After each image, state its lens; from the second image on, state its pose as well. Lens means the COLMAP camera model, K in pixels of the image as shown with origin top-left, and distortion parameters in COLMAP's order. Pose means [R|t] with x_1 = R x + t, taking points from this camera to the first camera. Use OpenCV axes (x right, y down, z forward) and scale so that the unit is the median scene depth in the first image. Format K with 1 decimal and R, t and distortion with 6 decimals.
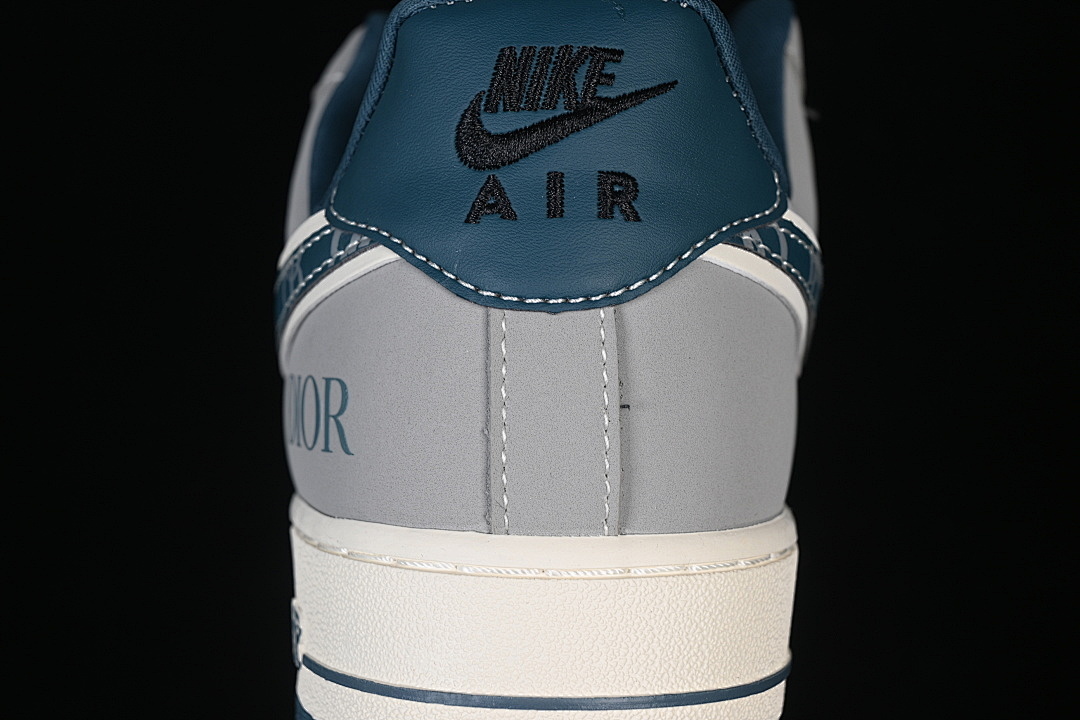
lens RADIAL K [[2421.7, 0, 538.9], [0, 2421.7, 359.8], [0, 0, 1]] dist [-0.124663, 0.000000]
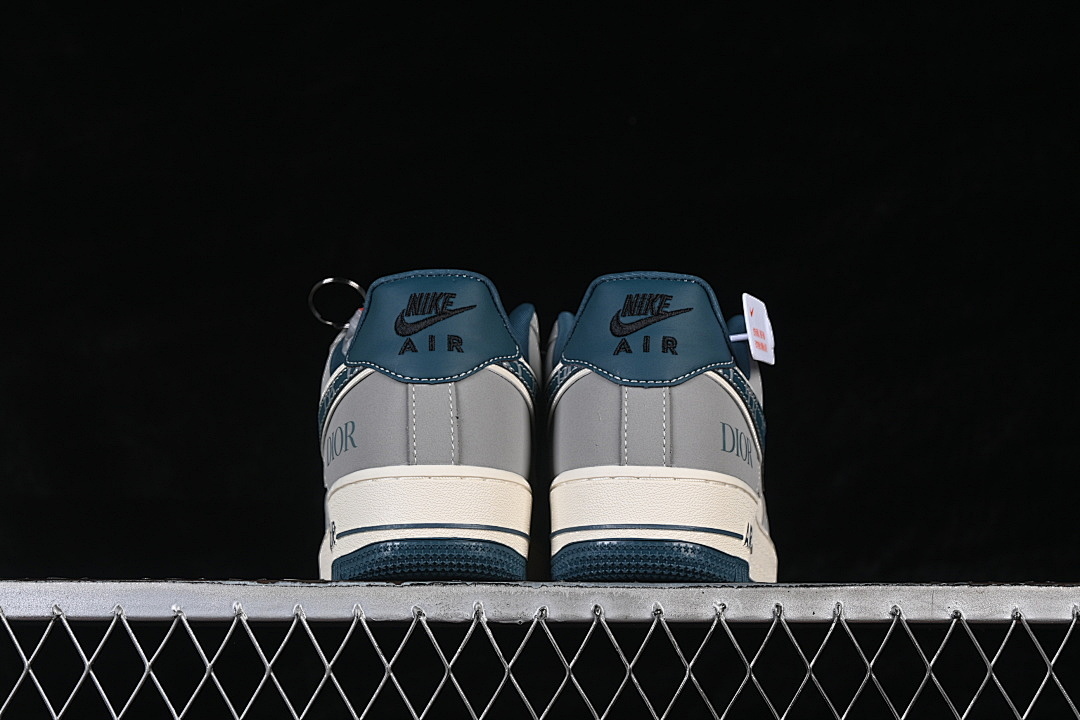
lens RADIAL K [[2421.7, 0, 543.2], [0, 2421.7, 341.7], [0, 0, 1]] dist [-0.124663, 0.000000]
pose [[0.998958, -0.017446, 0.042183, 0.016851], [0.027984, 0.964127, -0.263960, 0.646526], [-0.036065, 0.264866, 0.963611, -1.614038]]
